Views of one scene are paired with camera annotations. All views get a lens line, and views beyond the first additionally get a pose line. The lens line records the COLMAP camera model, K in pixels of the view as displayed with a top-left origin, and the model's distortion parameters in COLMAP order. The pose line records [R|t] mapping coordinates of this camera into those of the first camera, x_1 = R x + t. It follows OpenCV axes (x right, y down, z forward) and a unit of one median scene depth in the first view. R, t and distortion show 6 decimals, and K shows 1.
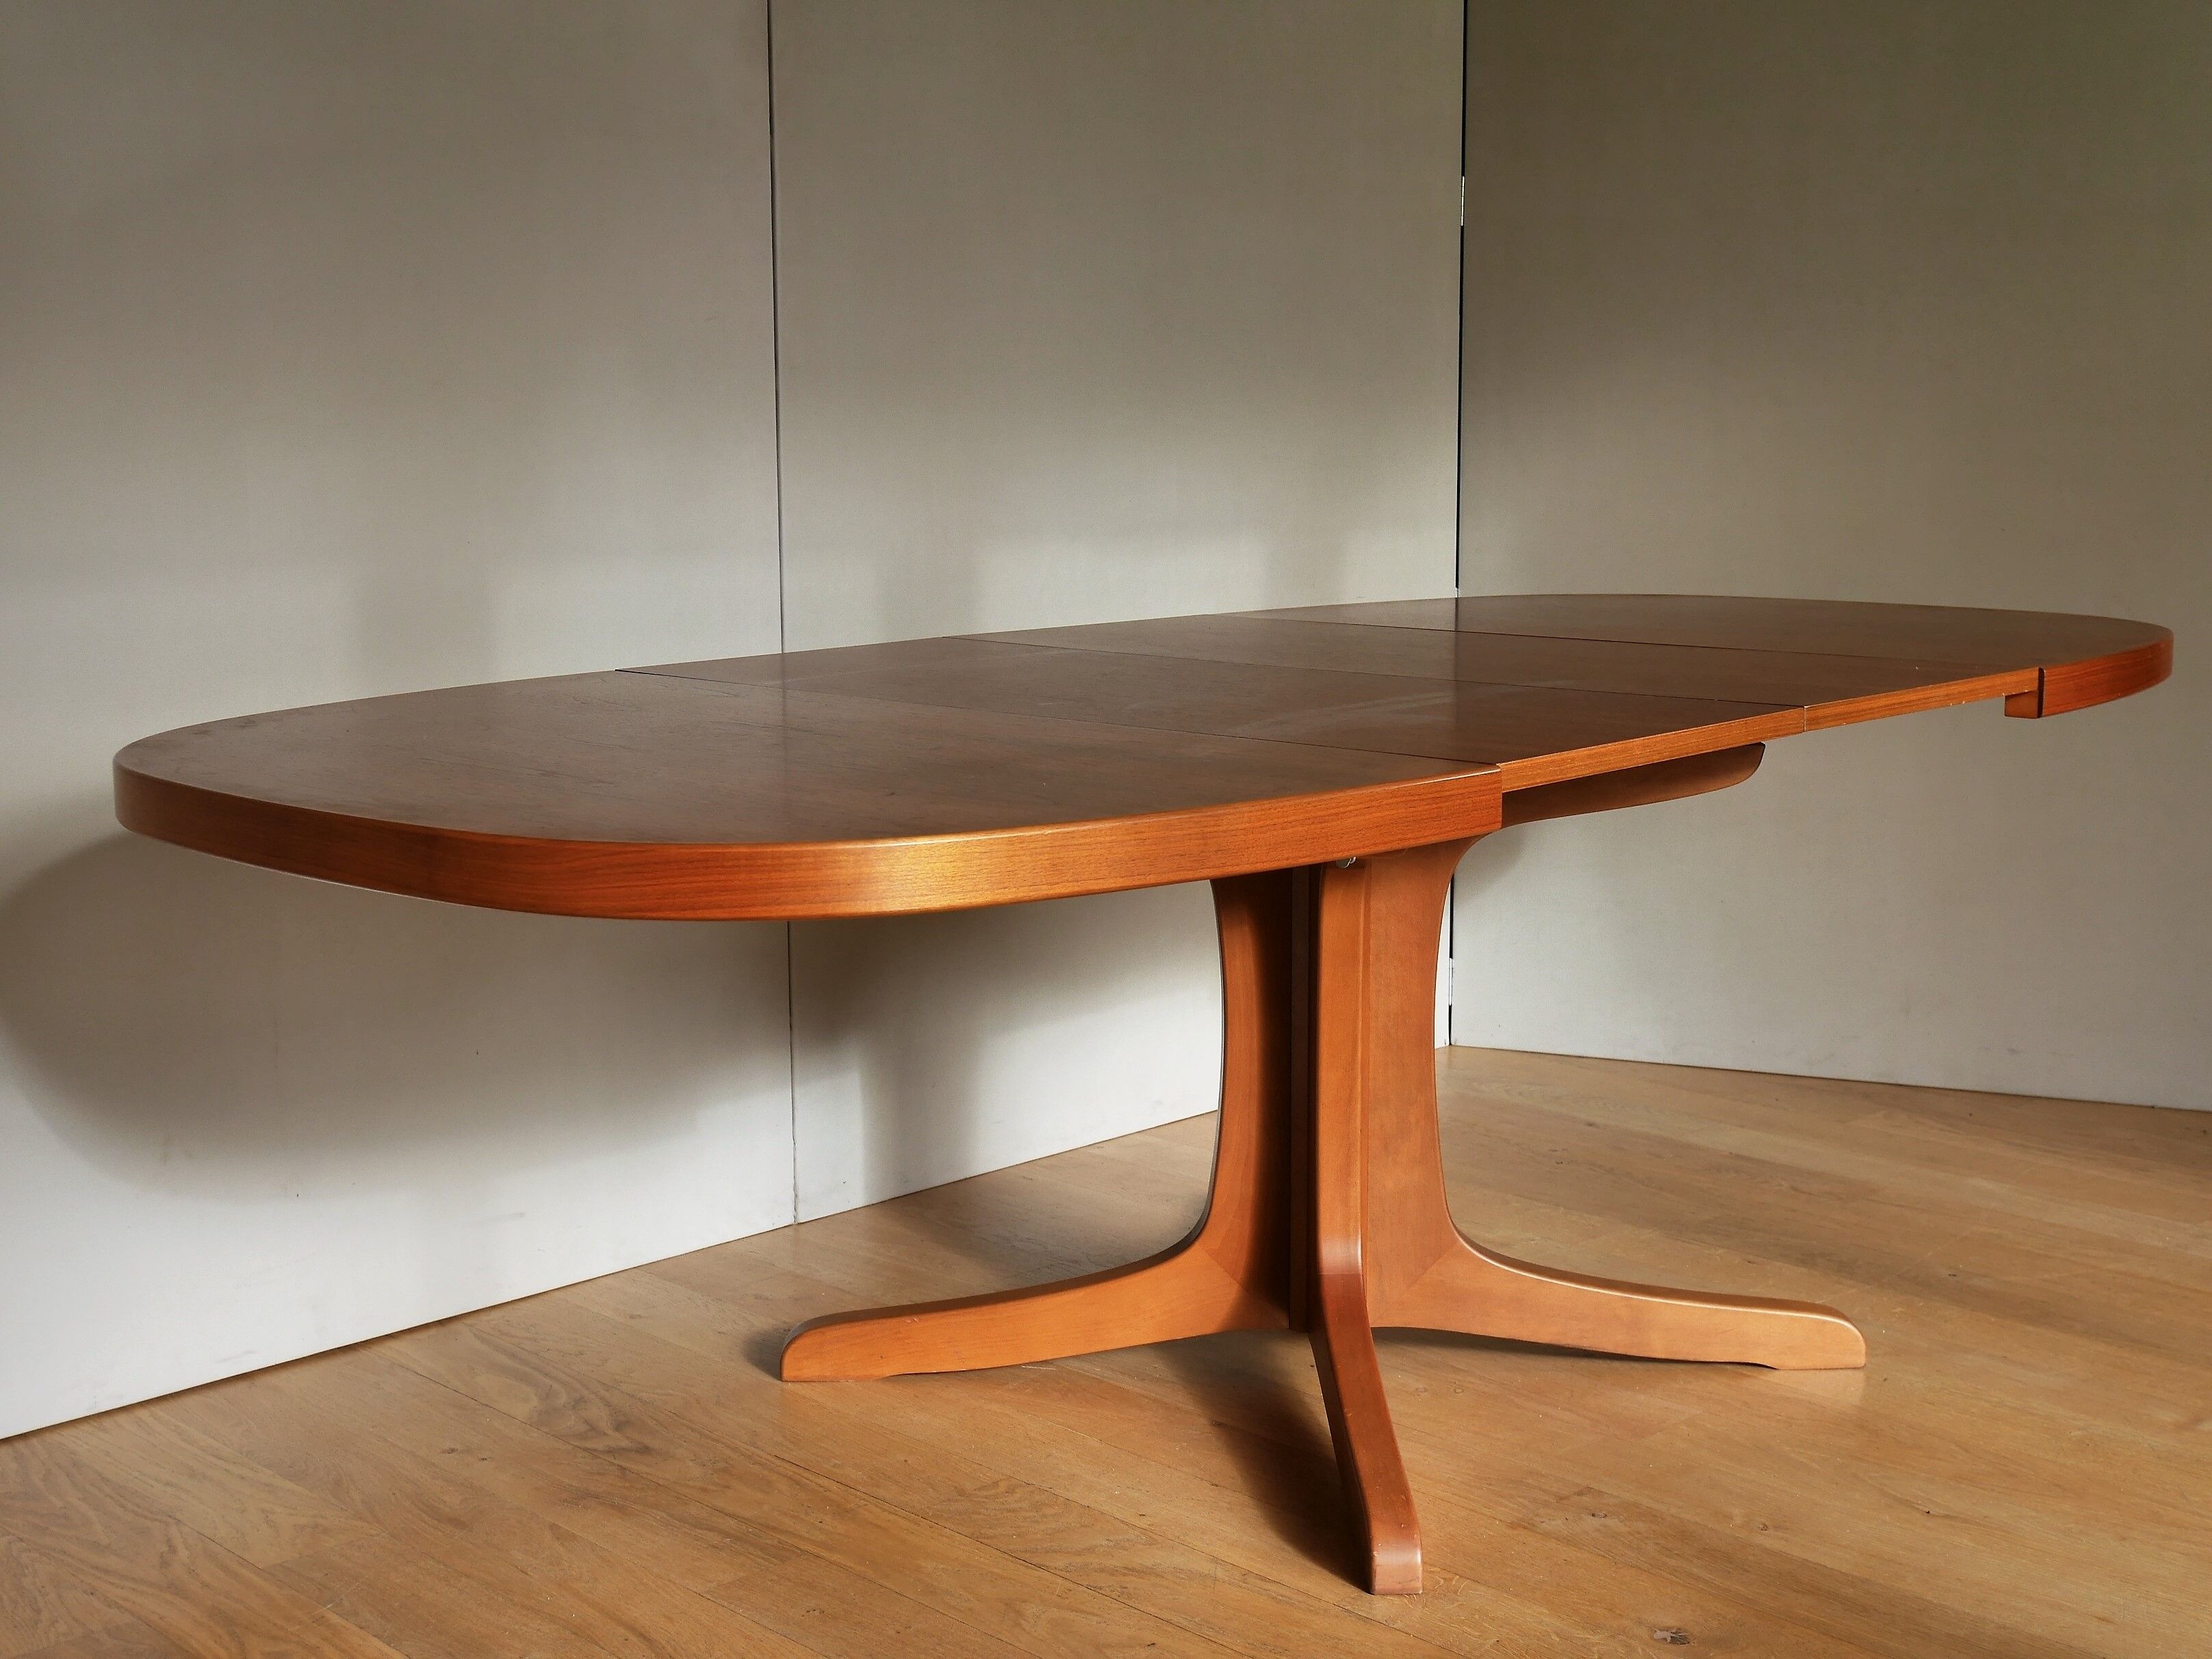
lens RADIAL K [[2812.5, 0, 1093.8], [0, 2812.5, 825.1], [0, 0, 1]] dist [-0.016182, 0.000000]
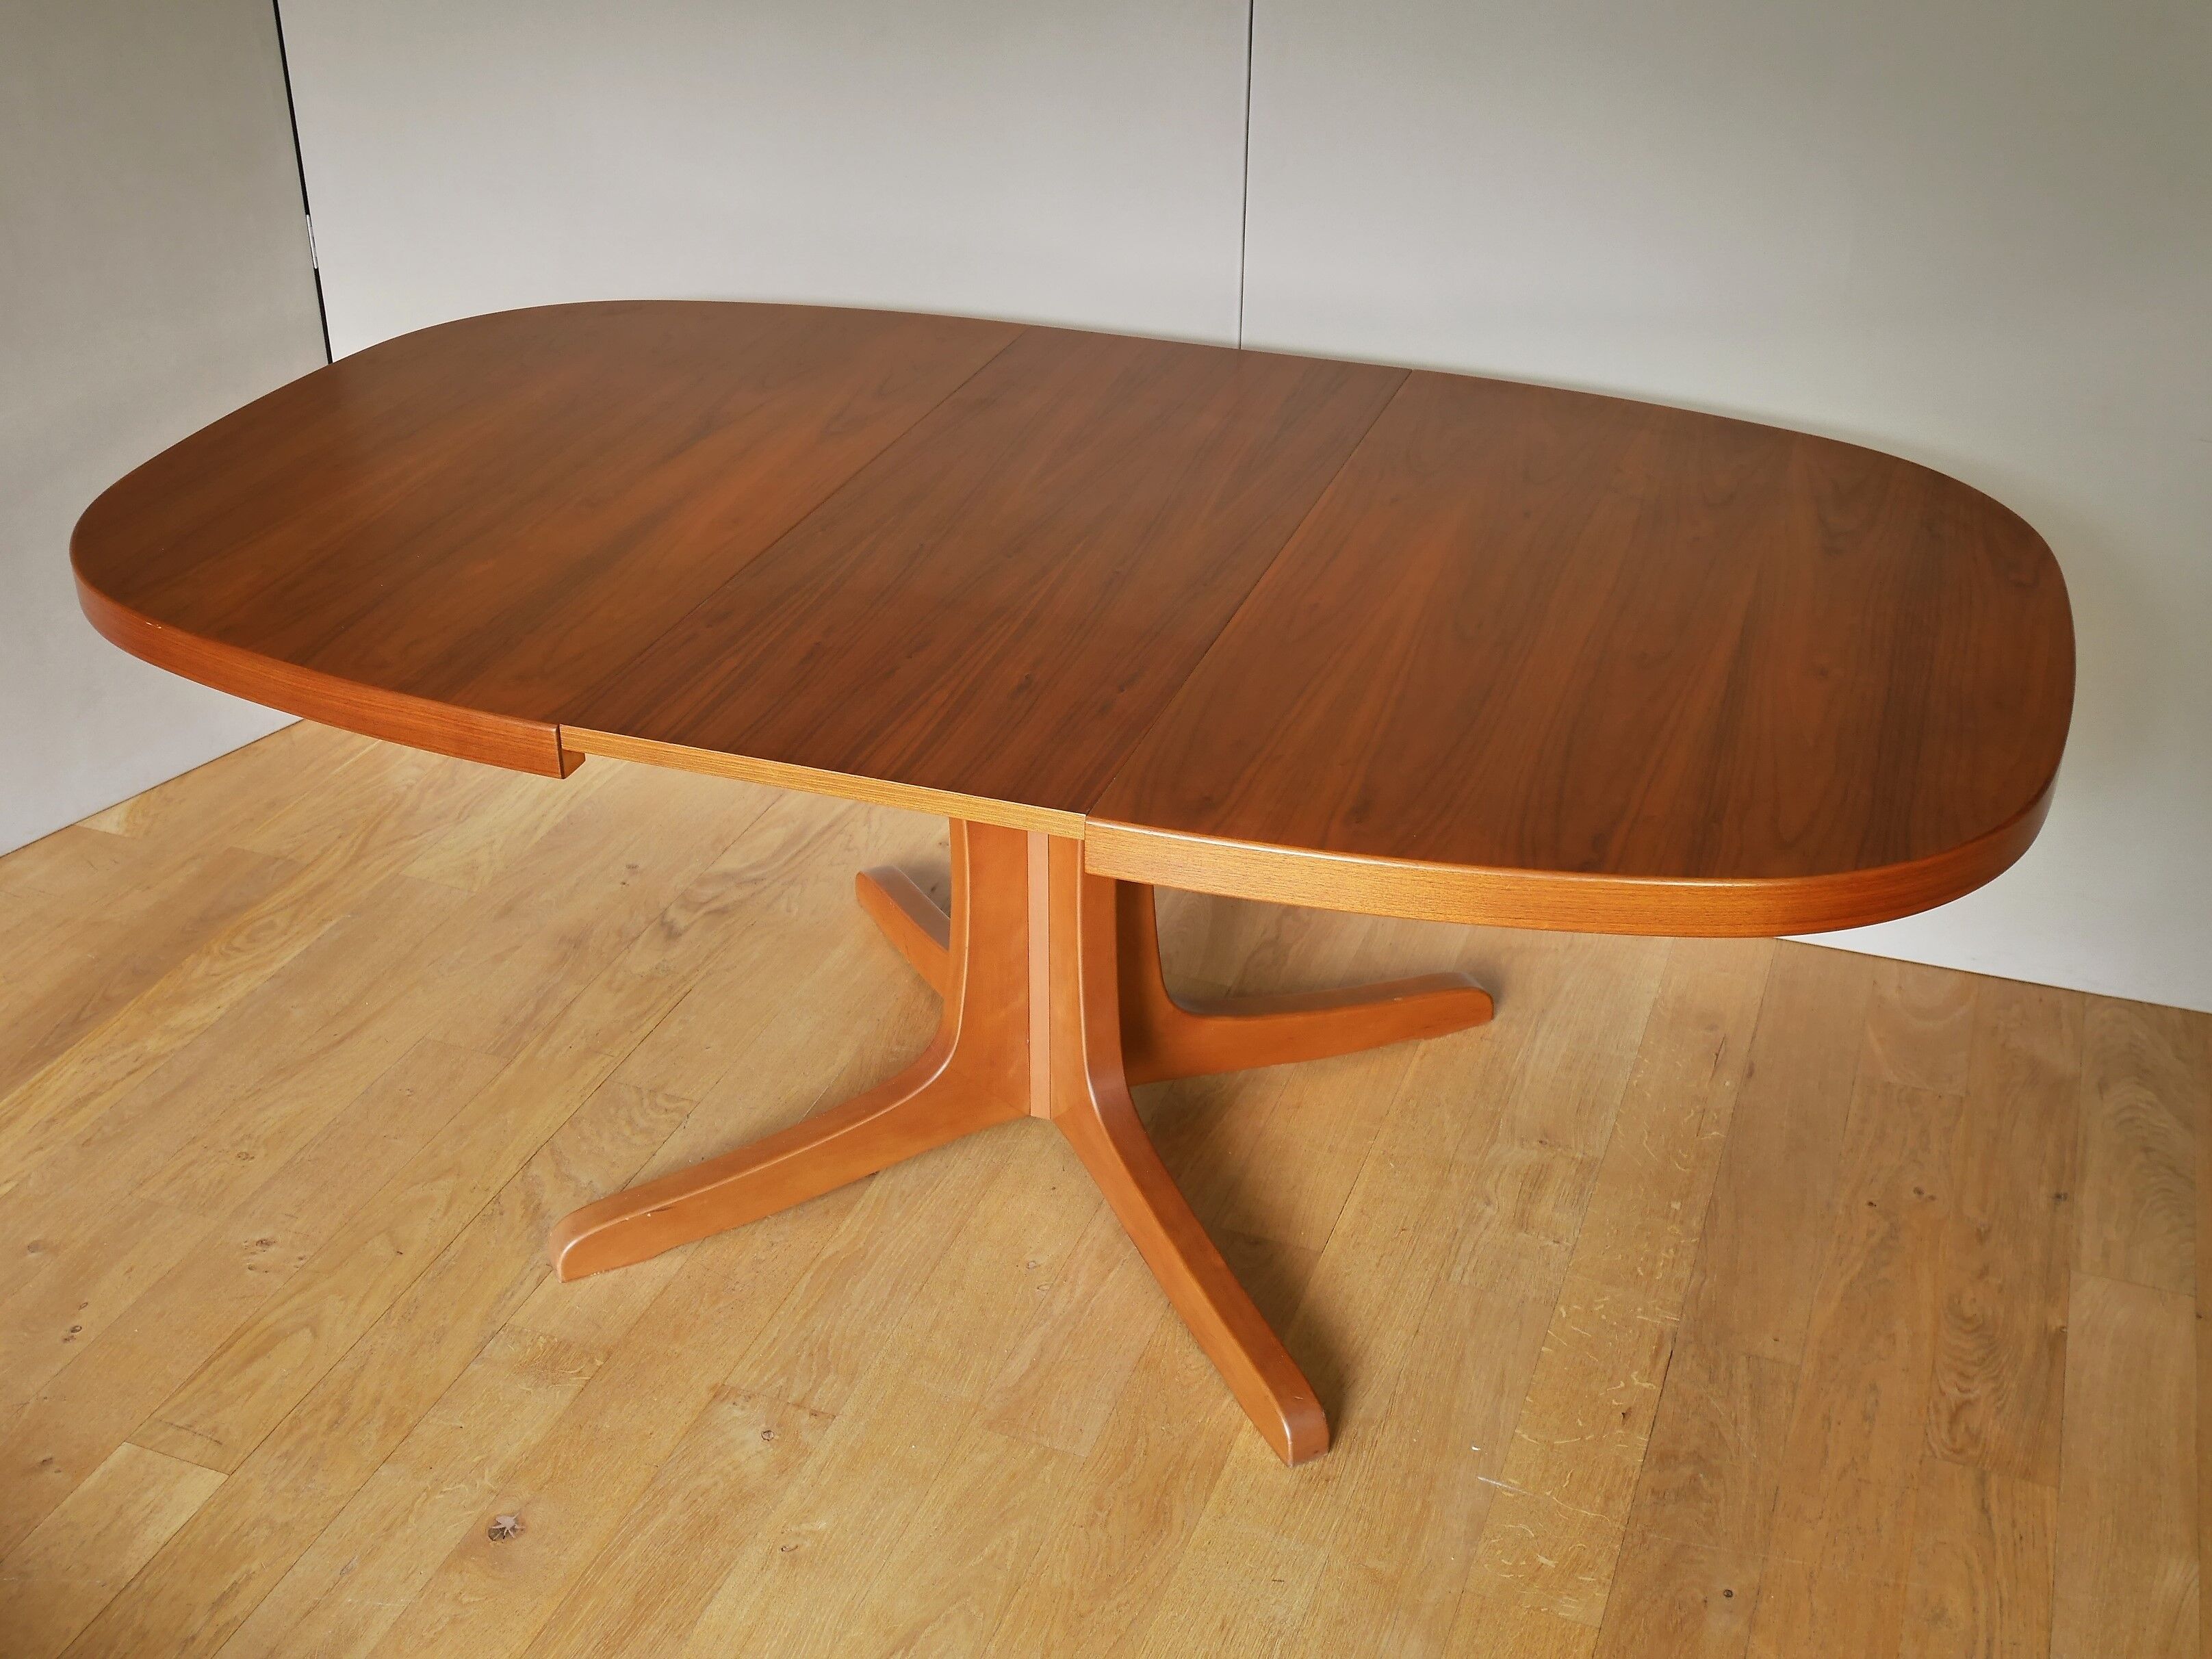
lens RADIAL K [[2523.7, 0, 1122.0], [0, 2523.7, 696.2], [0, 0, 1]] dist [-0.017546, 0.000000]
pose [[0.421435, 0.412703, -0.807508, 0.821504], [-0.145758, 0.909695, 0.388858, -0.361087], [0.895068, -0.046177, 0.443532, 0.672686]]
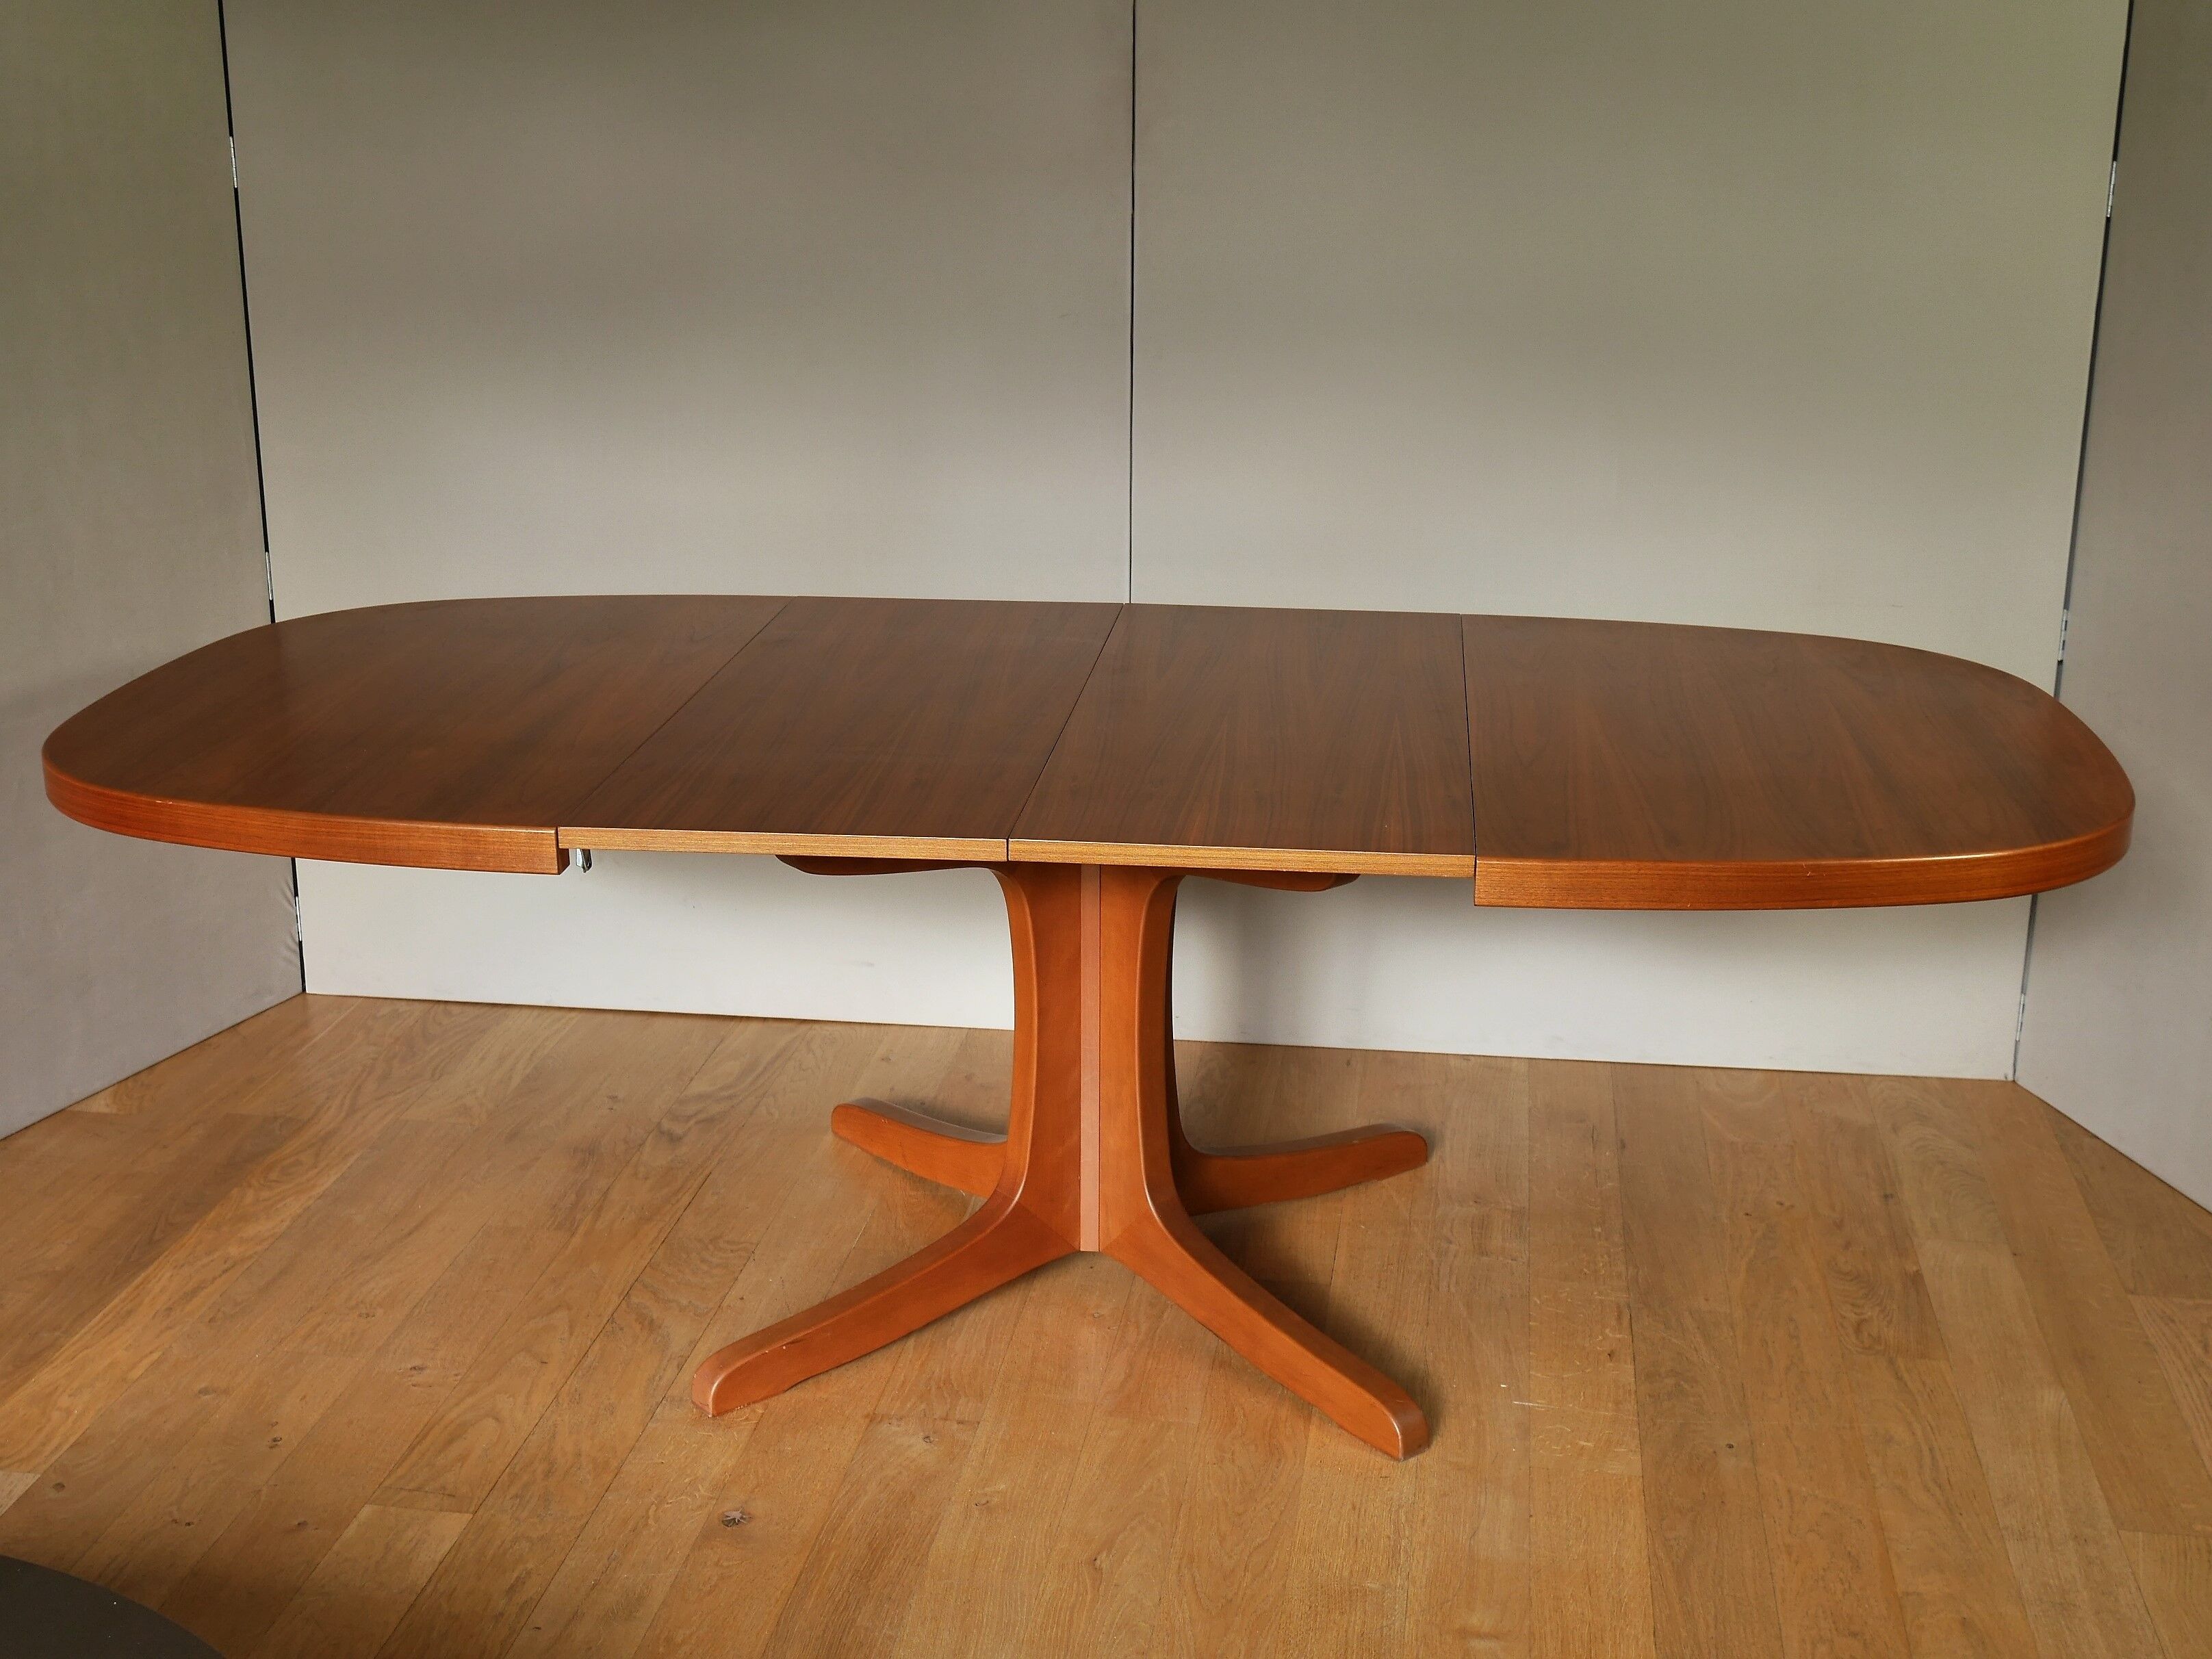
lens RADIAL K [[2701.4, 0, 1112.5], [0, 2701.4, 816.9], [0, 0, 1]] dist [-0.017830, 0.000000]
pose [[0.600506, 0.238526, -0.763215, 0.992916], [-0.127396, 0.970820, 0.203172, -0.248582], [0.789406, -0.024775, 0.613371, 0.329690]]
